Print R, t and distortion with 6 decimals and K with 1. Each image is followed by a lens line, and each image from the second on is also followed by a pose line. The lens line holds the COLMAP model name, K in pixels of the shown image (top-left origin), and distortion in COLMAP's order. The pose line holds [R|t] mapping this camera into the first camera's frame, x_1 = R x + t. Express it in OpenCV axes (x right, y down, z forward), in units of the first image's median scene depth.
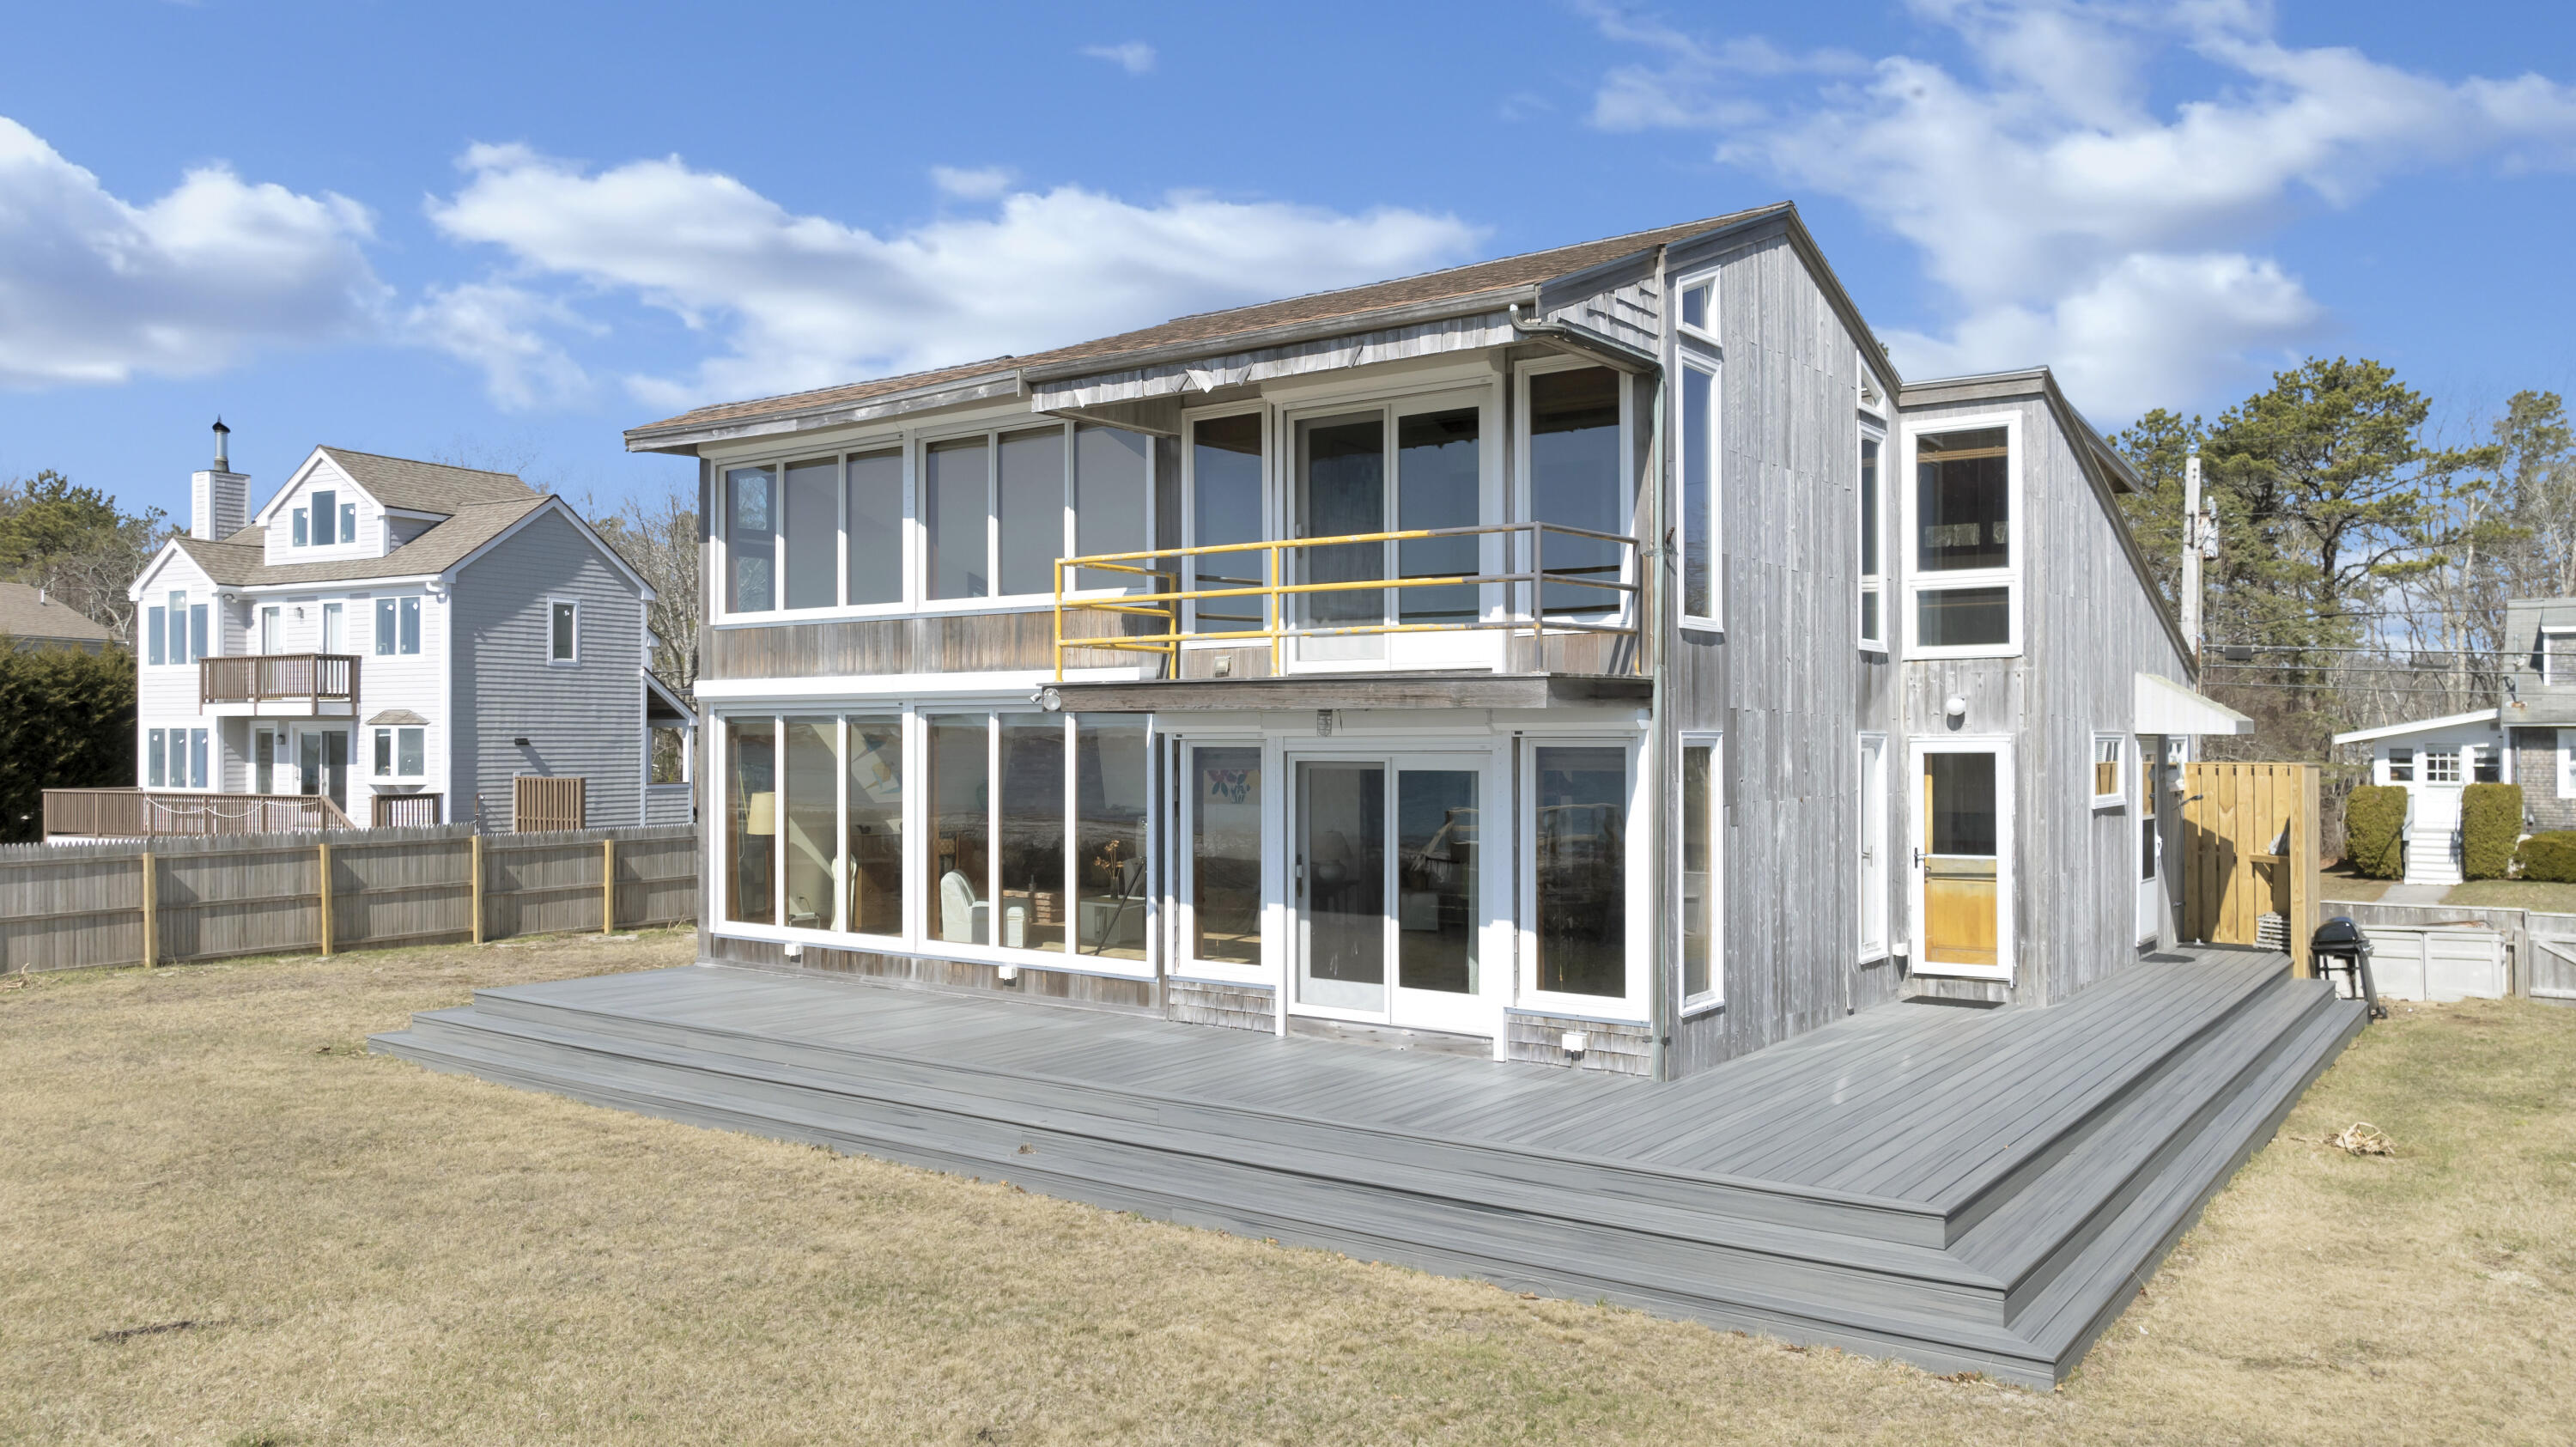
lens RADIAL K [[1828.8, 0, 1286.8], [0, 1828.8, 728.4], [0, 0, 1]] dist [0.006978, -0.000166]
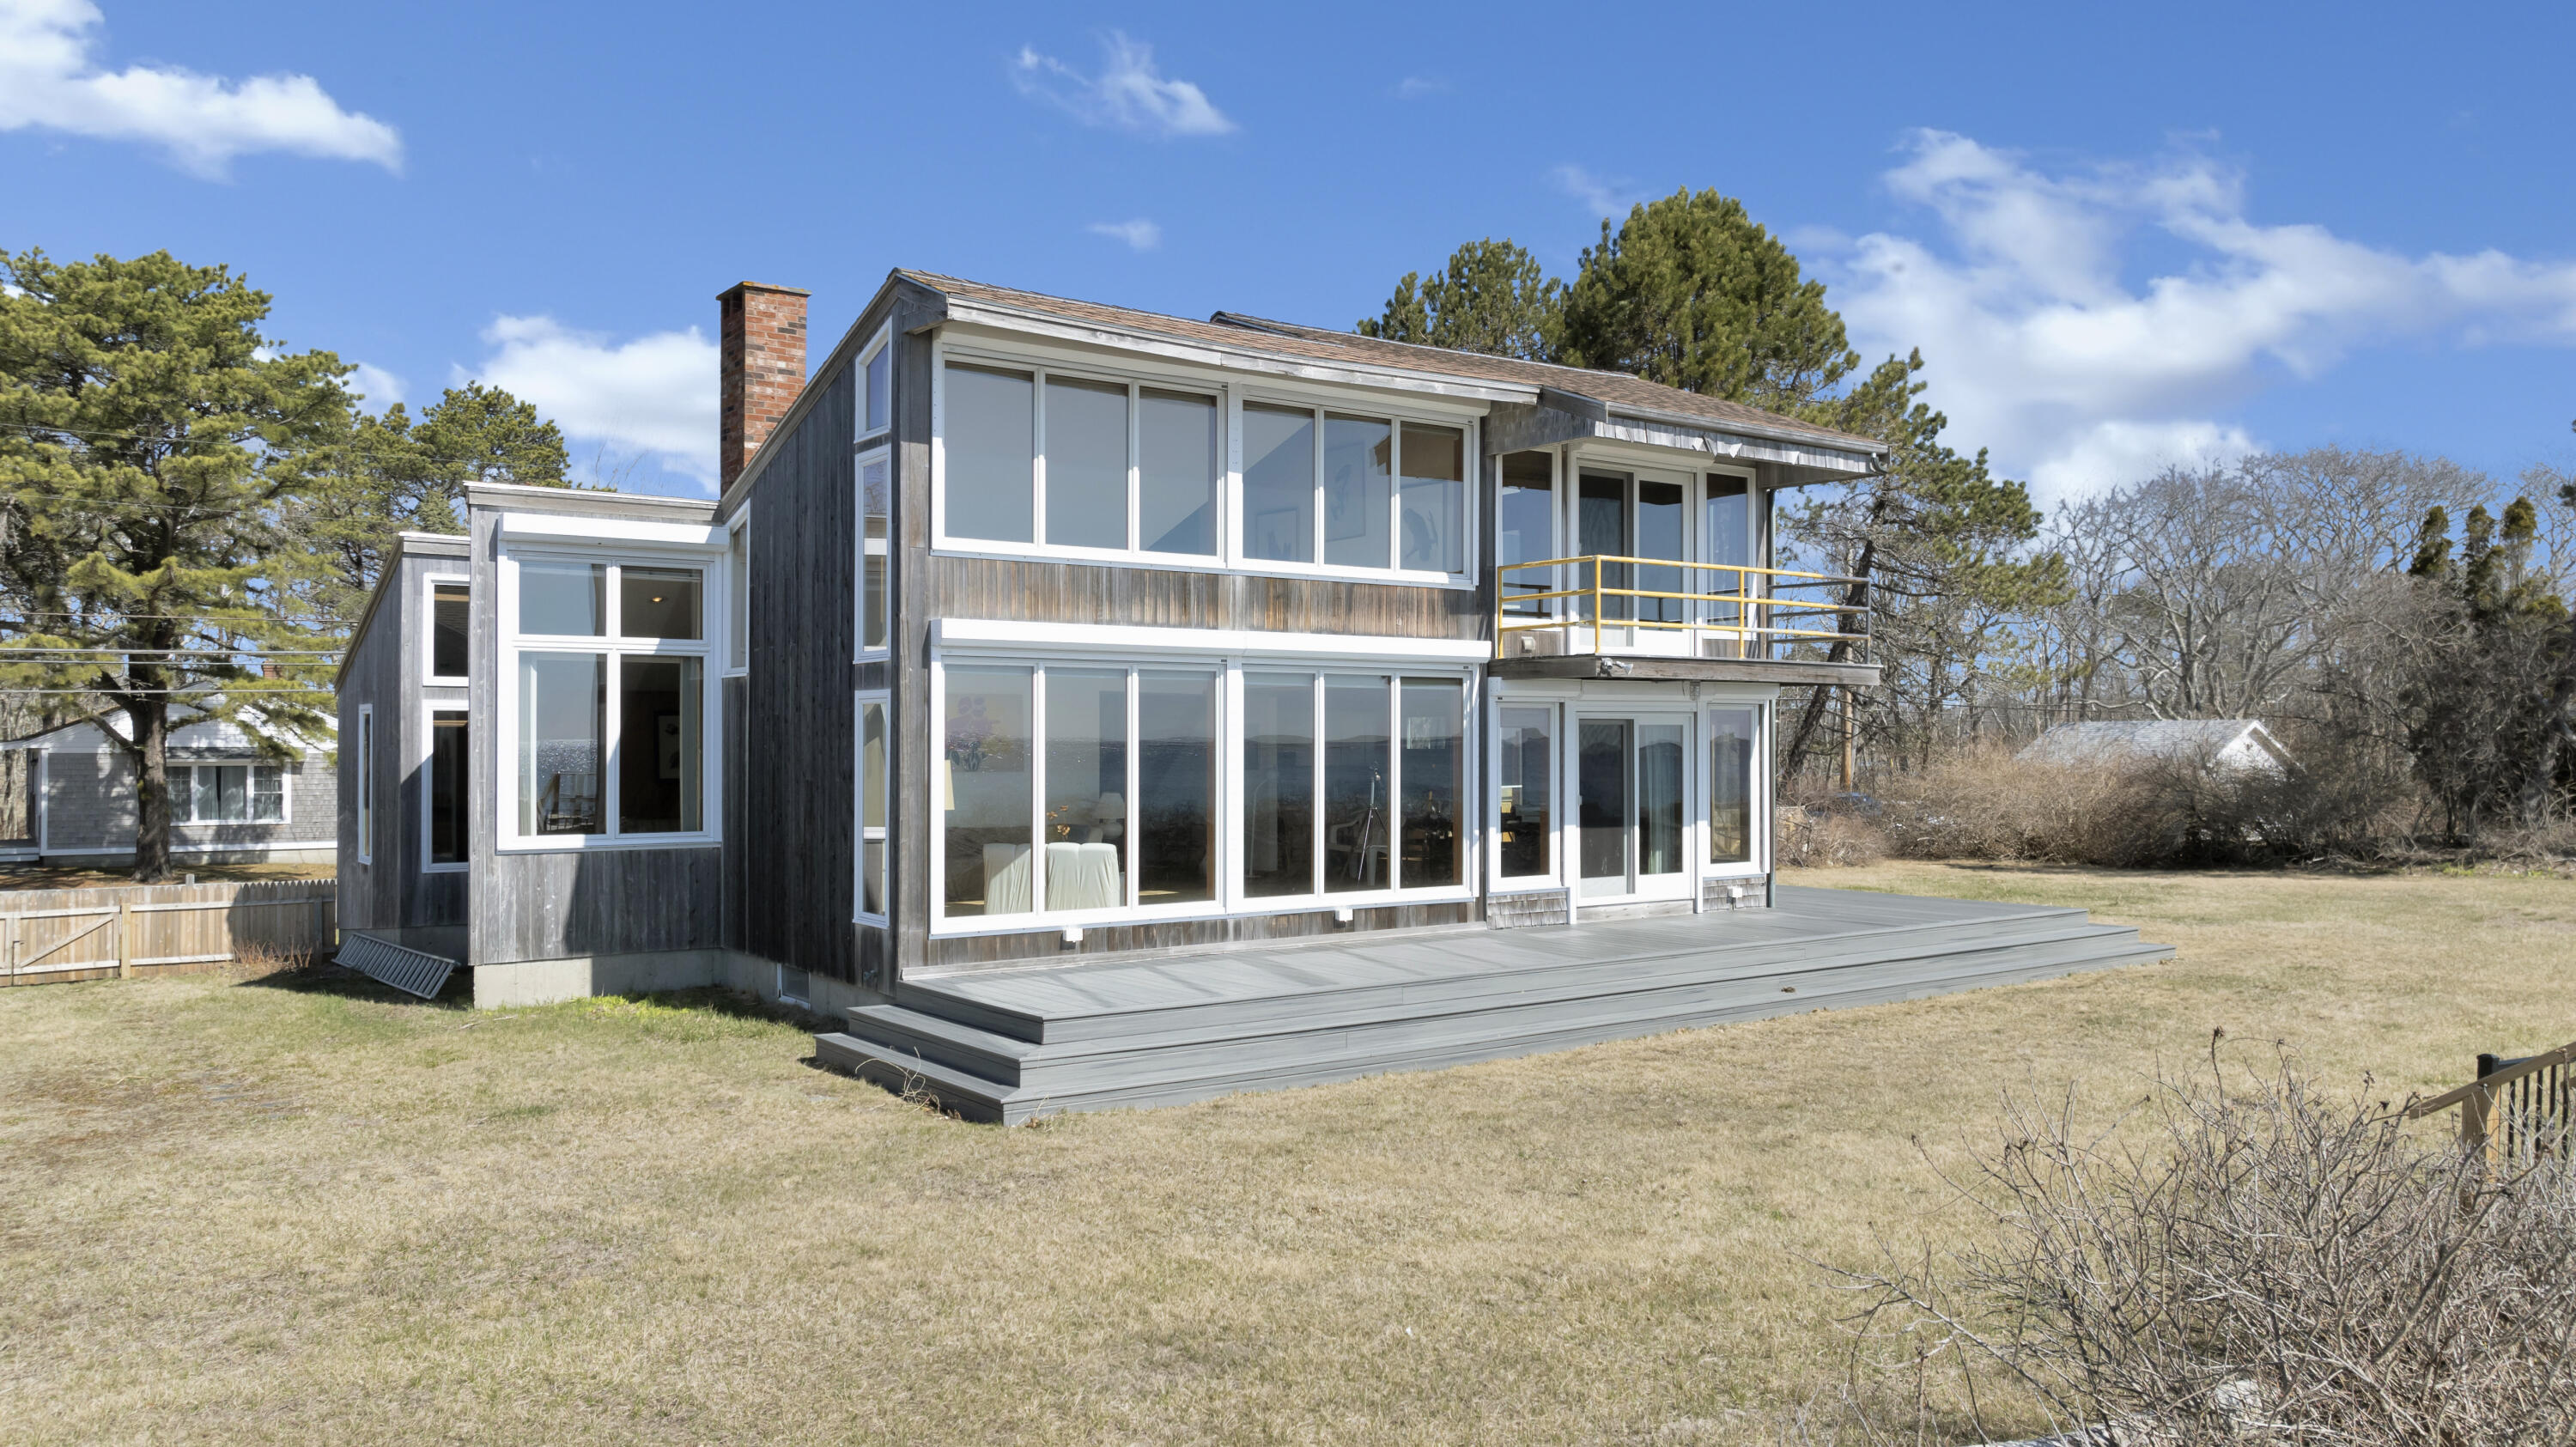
lens RADIAL K [[1828.8, 0, 1286.7], [0, 1828.8, 725.1], [0, 0, 1]] dist [0.006978, -0.000166]
pose [[0.301236, 0.006417, 0.953528, -1.206102], [-0.004750, 0.999975, -0.005228, 0.027707], [-0.953538, -0.002955, 0.301259, 0.718346]]
